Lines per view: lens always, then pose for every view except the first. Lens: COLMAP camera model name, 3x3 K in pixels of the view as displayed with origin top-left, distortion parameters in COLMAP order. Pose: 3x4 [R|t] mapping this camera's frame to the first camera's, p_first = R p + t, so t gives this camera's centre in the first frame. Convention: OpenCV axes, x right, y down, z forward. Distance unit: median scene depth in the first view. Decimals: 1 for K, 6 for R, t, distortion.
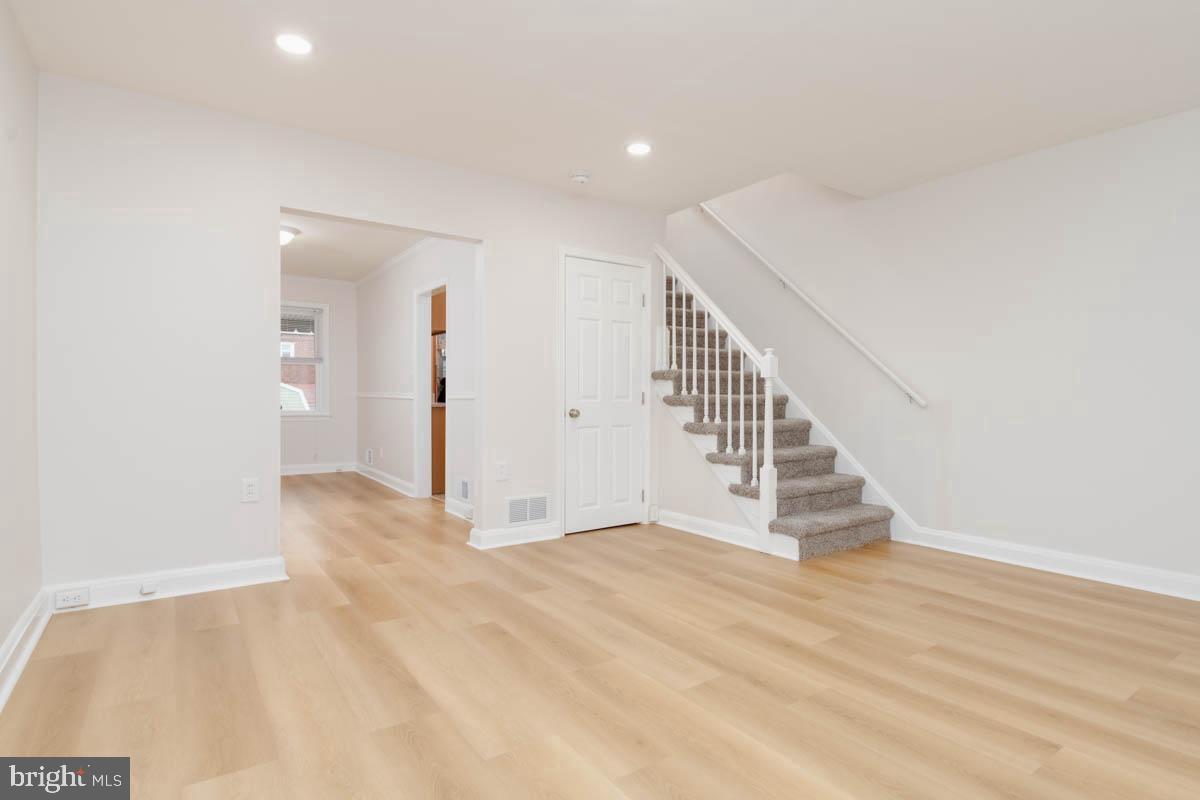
lens RADIAL K [[611.5, 0, 600.6], [0, 611.5, 398.7], [0, 0, 1]] dist [0.001353, -0.000716]
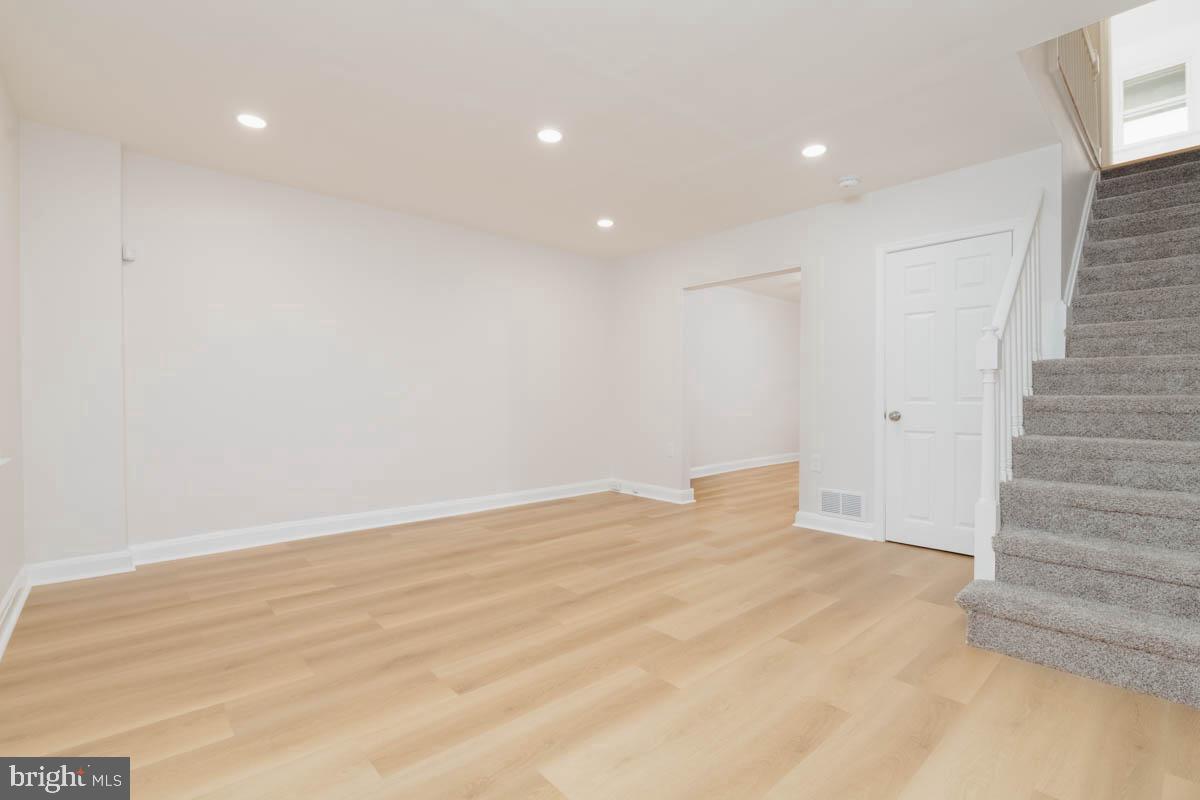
lens RADIAL K [[527.8, 0, 603.2], [0, 527.8, 401.2], [0, 0, 1]] dist [0.000507, -0.000108]
pose [[0.126405, 0.003250, -0.991973, 1.122927], [-0.005253, 0.999983, 0.002607, 0.002628], [0.991965, 0.004882, 0.126420, 0.715160]]
